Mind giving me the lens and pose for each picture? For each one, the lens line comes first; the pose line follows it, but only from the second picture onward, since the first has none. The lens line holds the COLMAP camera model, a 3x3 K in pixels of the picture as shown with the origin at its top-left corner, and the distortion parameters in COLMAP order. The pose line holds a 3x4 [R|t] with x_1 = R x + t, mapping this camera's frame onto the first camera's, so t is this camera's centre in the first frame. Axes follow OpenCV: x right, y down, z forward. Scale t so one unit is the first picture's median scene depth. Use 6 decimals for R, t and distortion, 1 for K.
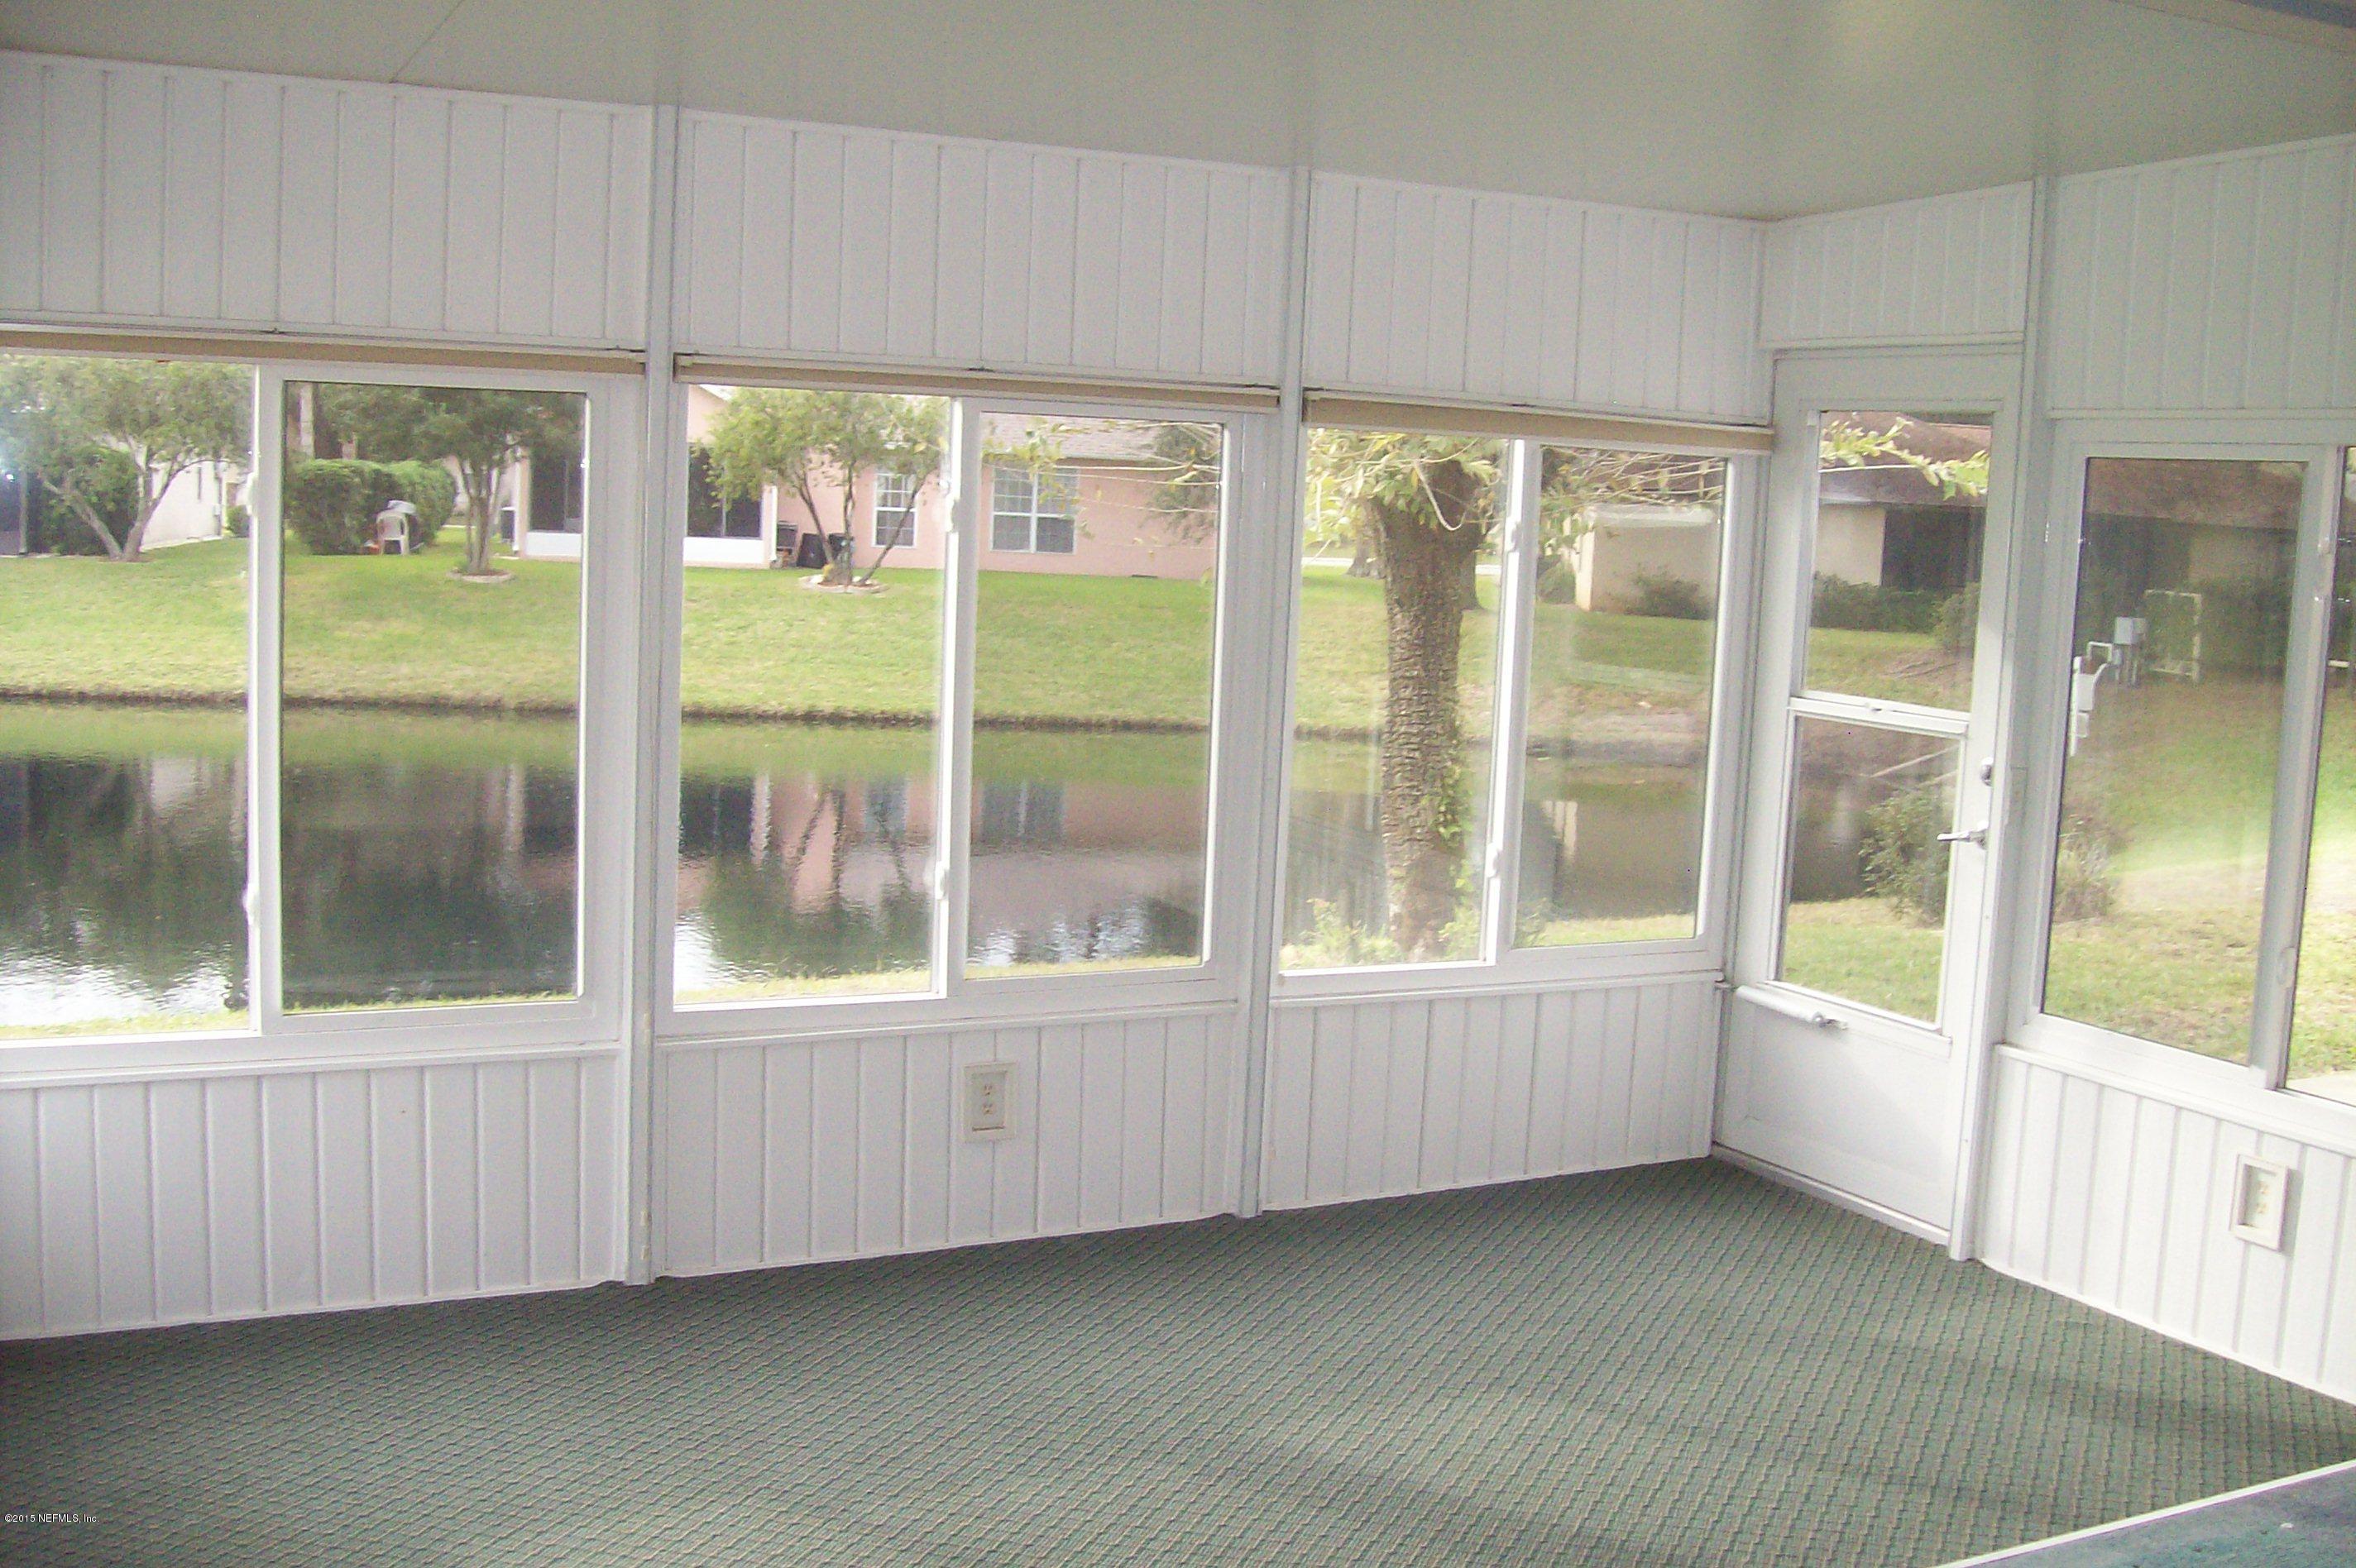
lens RADIAL K [[2459.0, 0, 1178.0], [0, 2459.0, 784.0], [0, 0, 1]] dist [-0.188852, 0.125649]
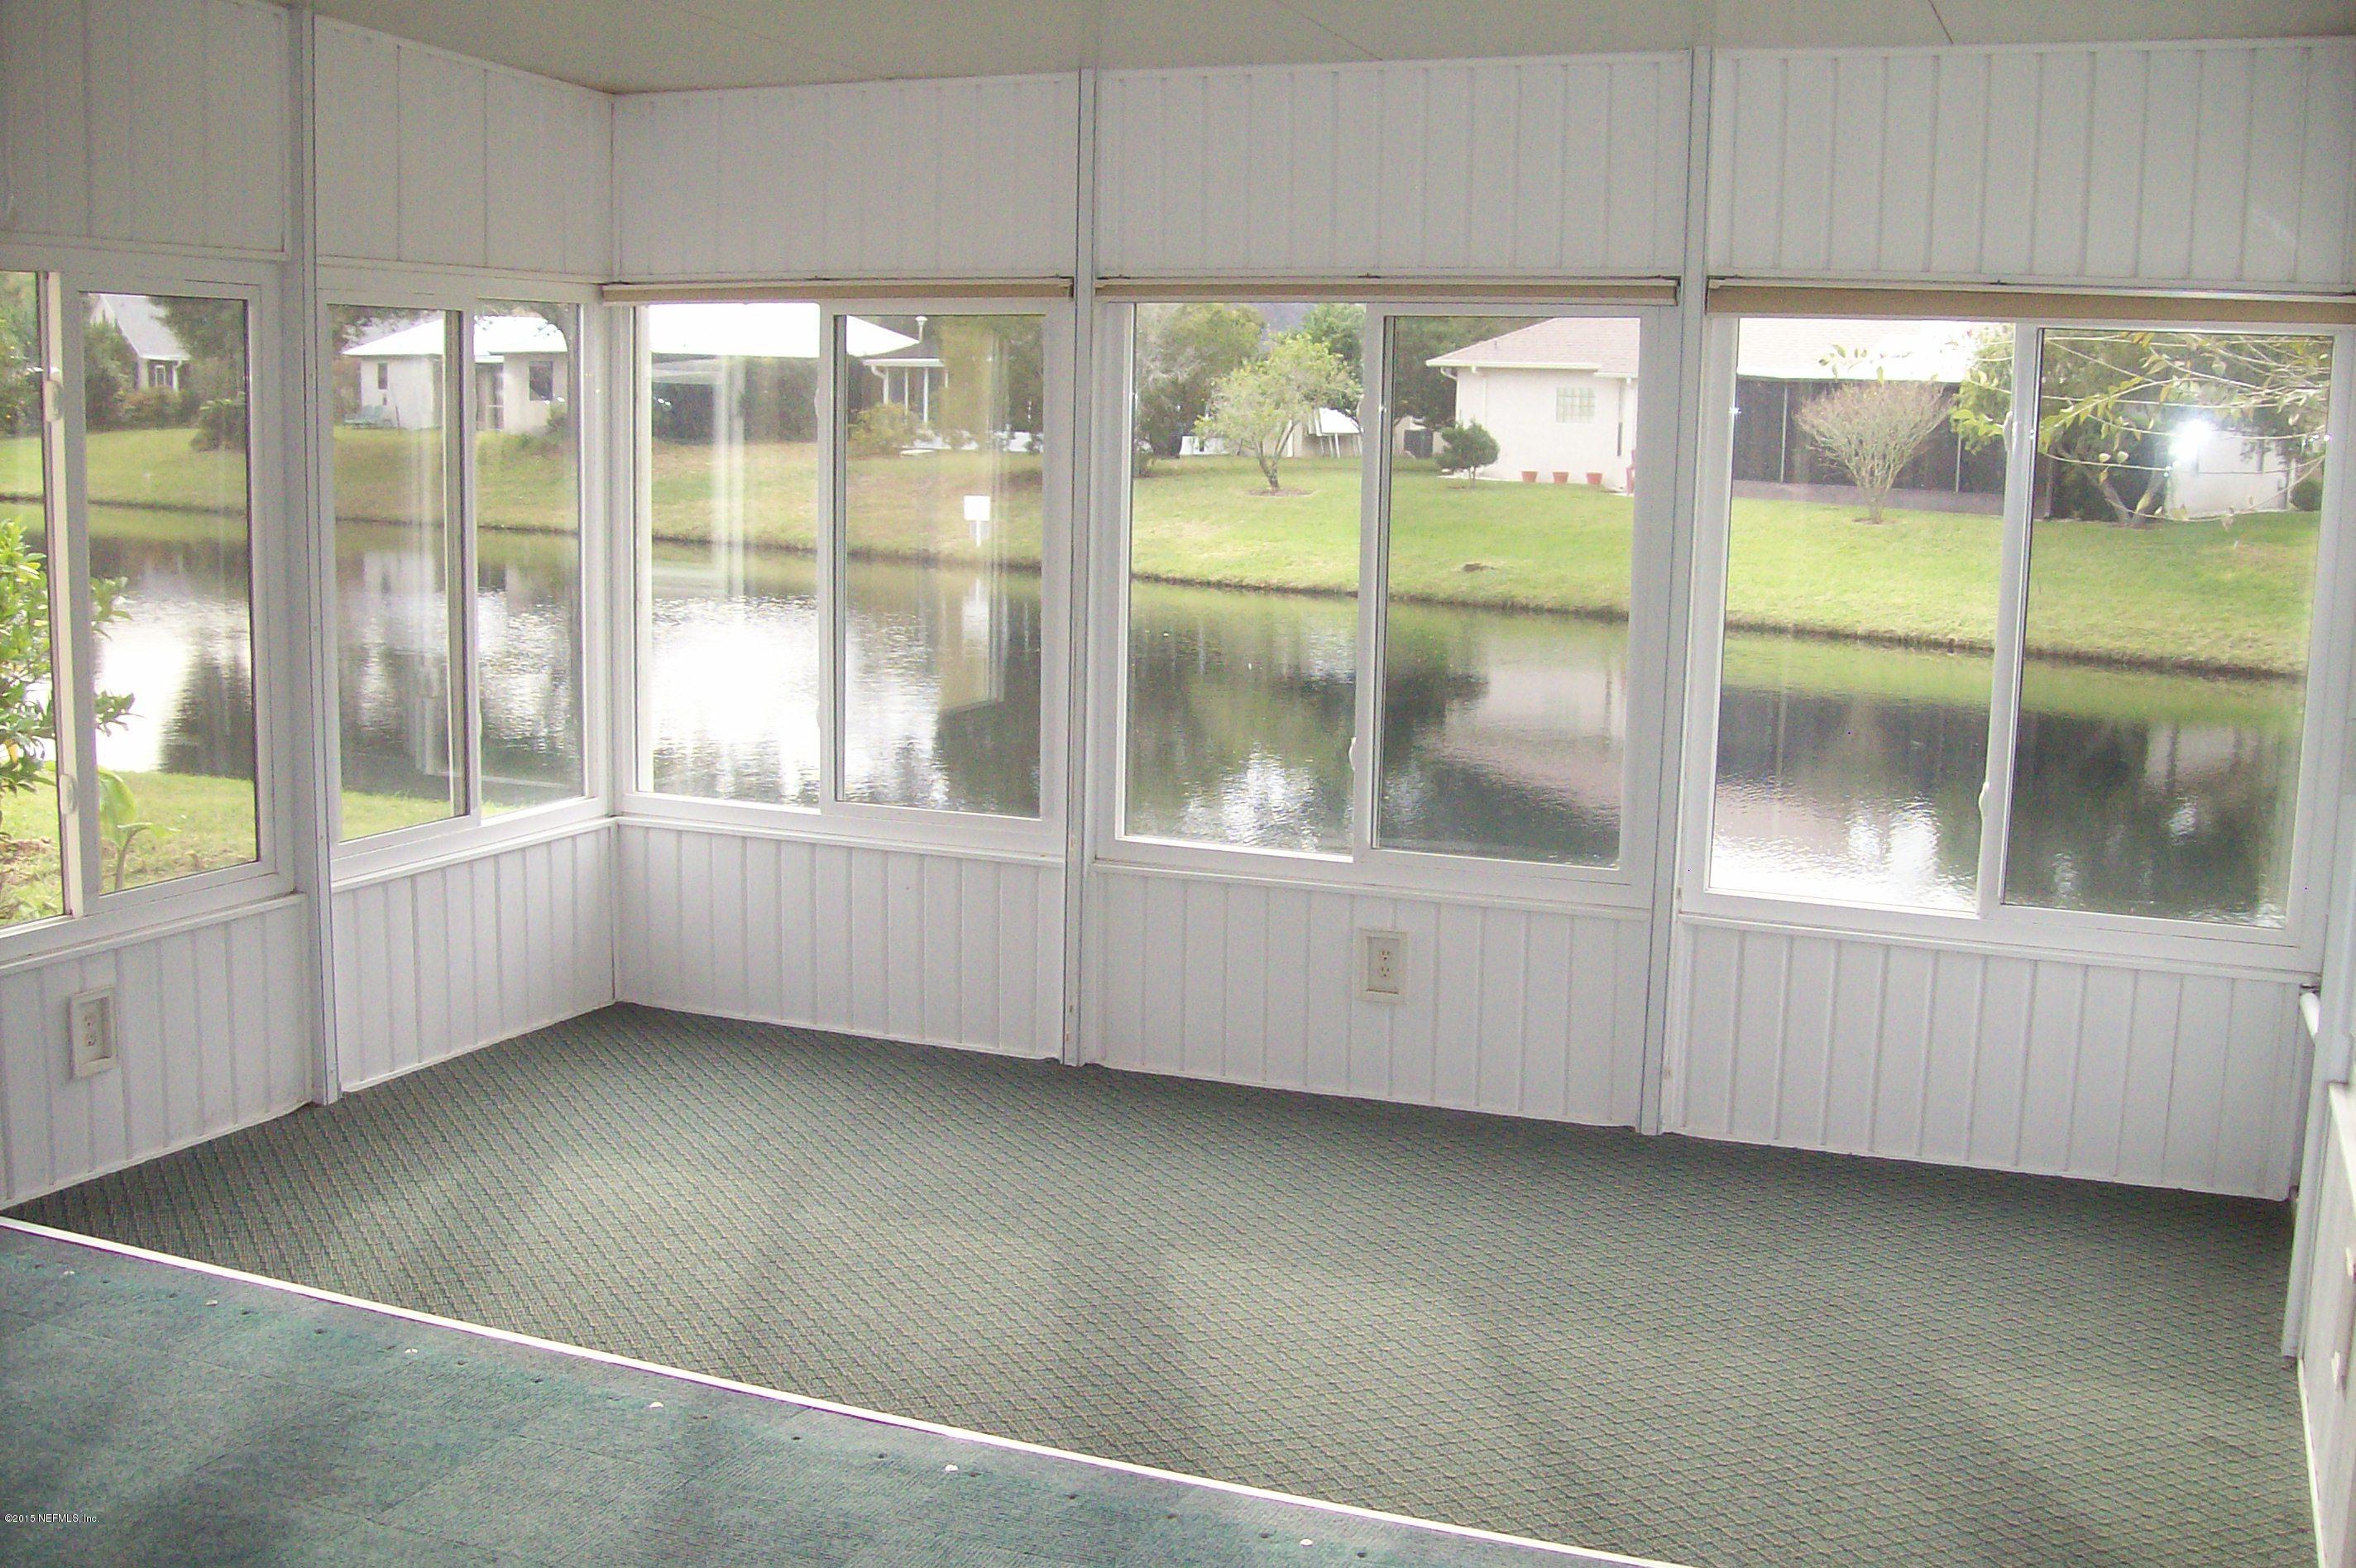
lens RADIAL K [[2459.0, 0, 1178.0], [0, 2459.0, 784.0], [0, 0, 1]] dist [-0.188852, 0.125649]
pose [[0.647492, 0.088324, -0.756937, 0.620515], [-0.081025, 0.995610, 0.046864, 0.007978], [0.757753, 0.030987, 0.651805, 0.220032]]
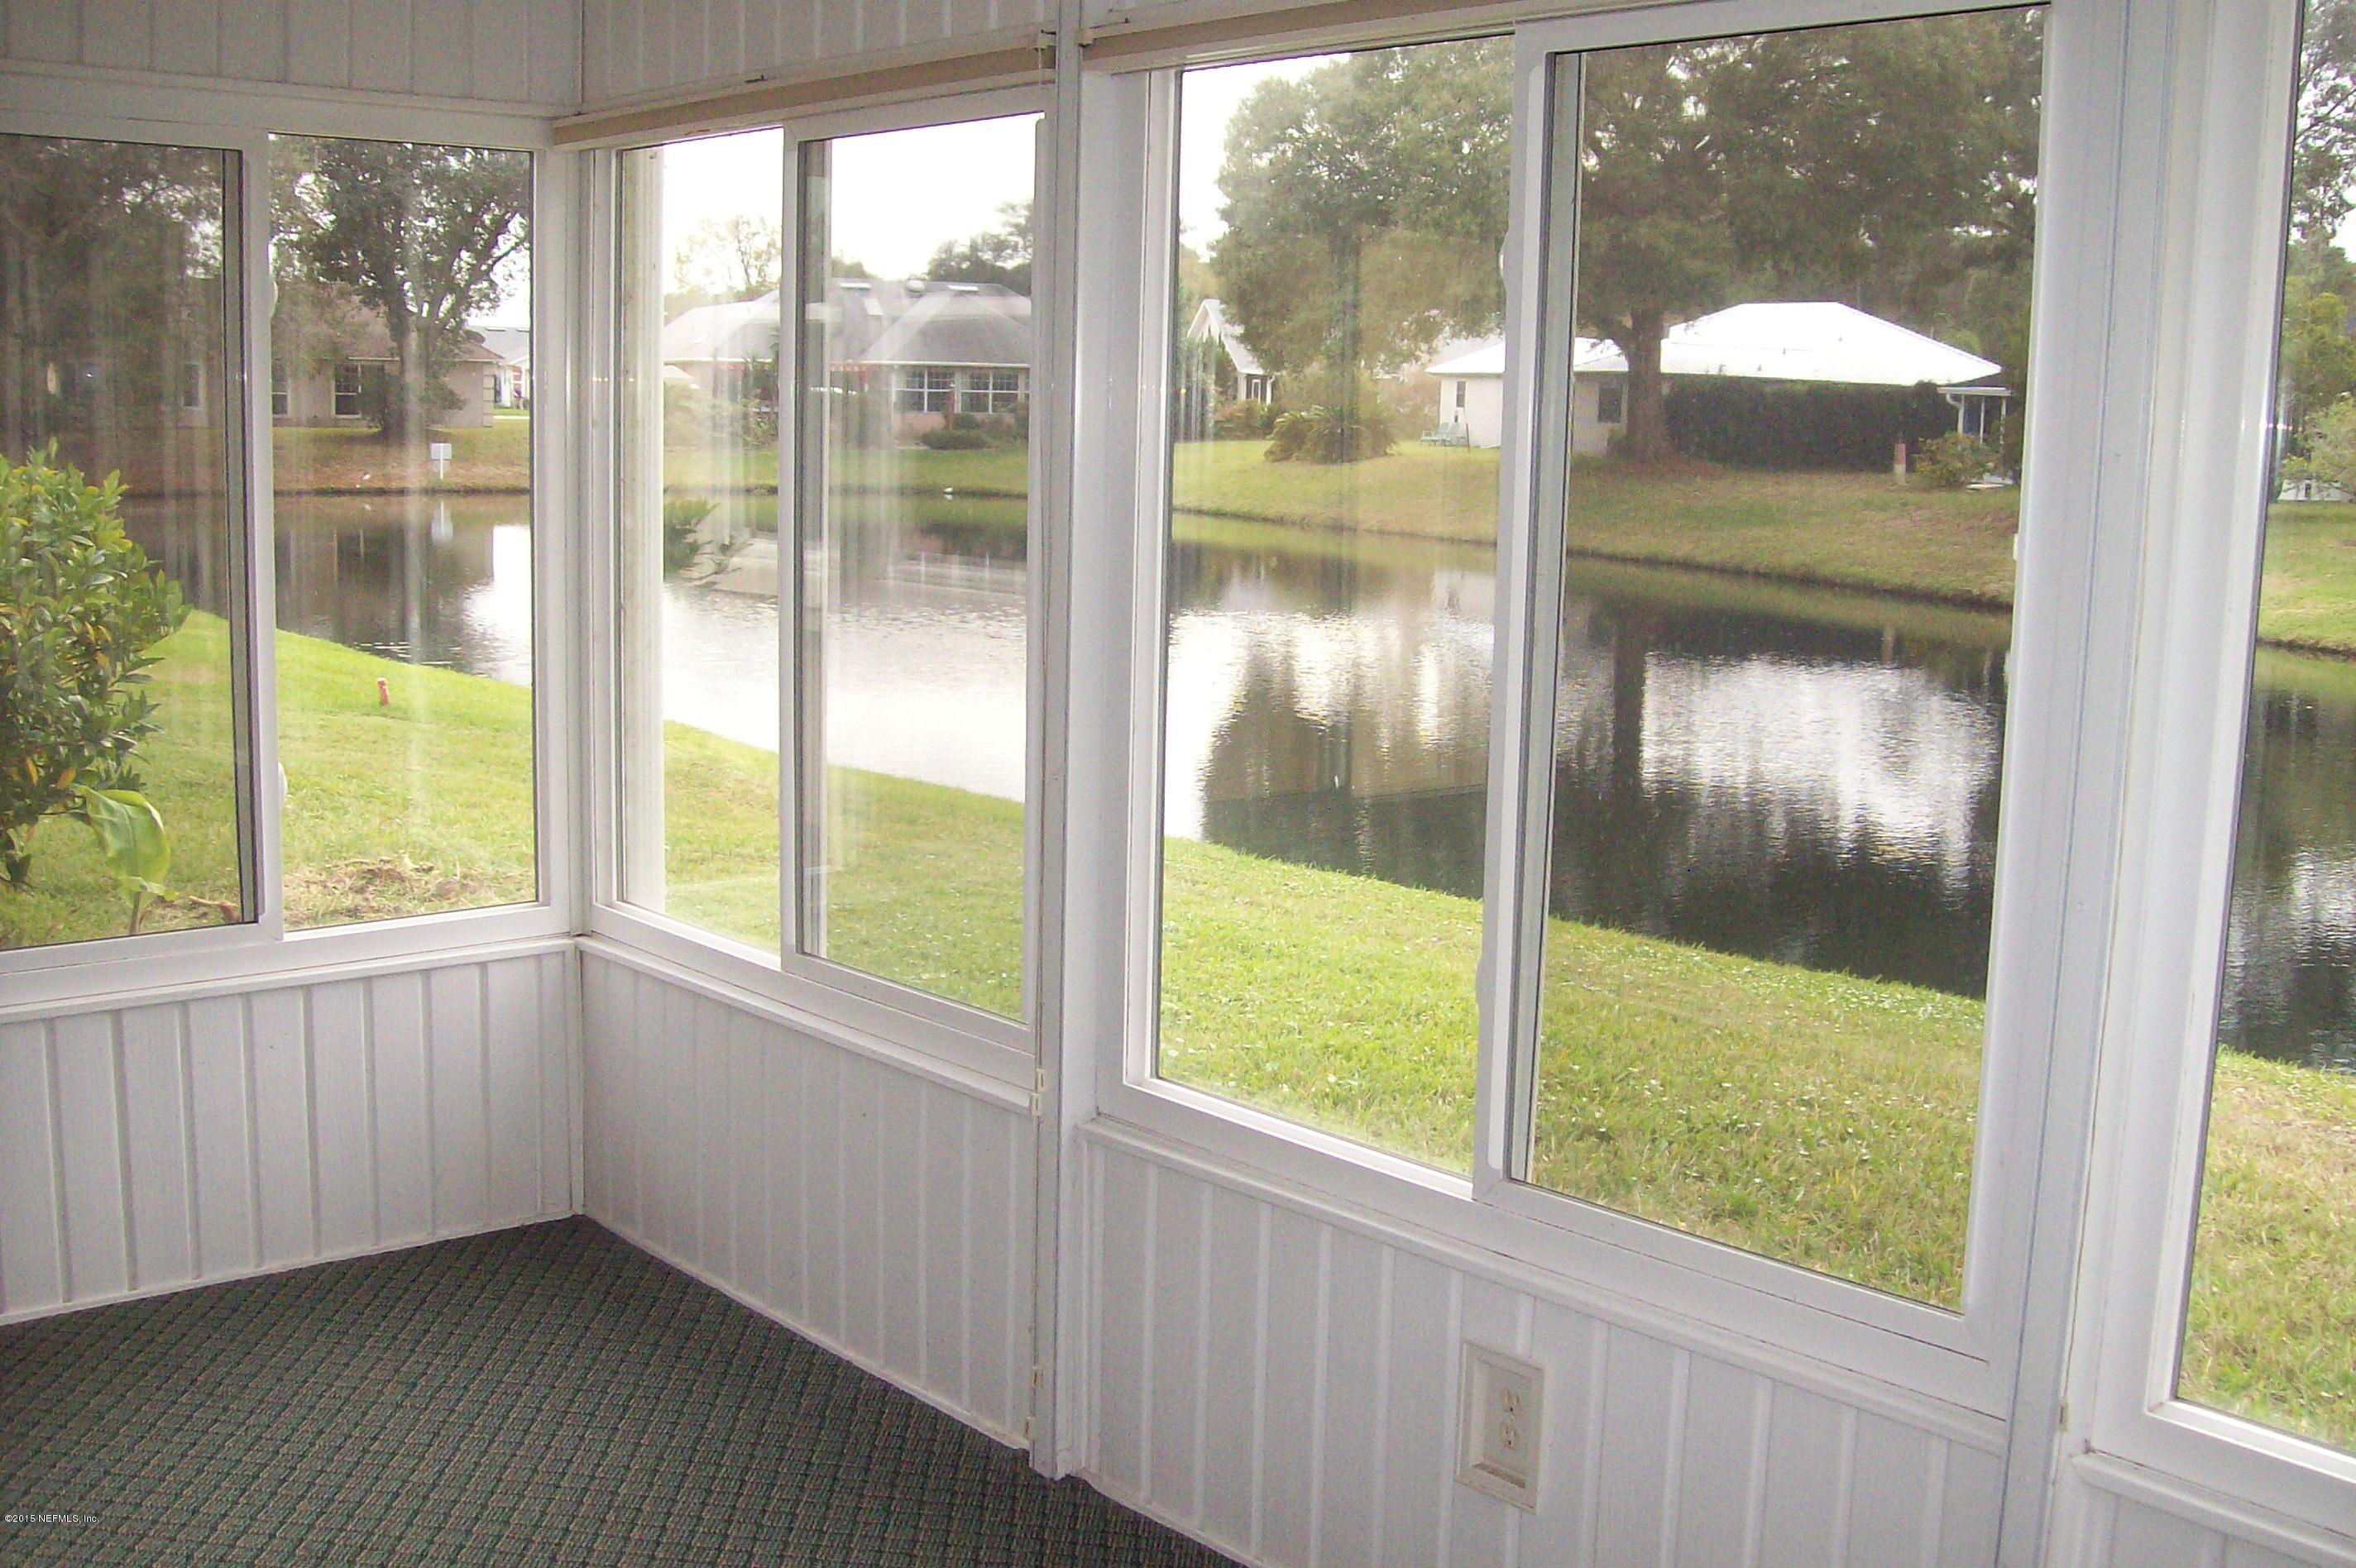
lens RADIAL K [[2459.0, 0, 1178.0], [0, 2459.0, 784.0], [0, 0, 1]] dist [-0.188852, 0.125649]
pose [[0.249794, 0.111166, -0.961897, 0.339949], [-0.126508, 0.988620, 0.081401, -0.033527], [0.959999, 0.101354, 0.261014, 0.754038]]
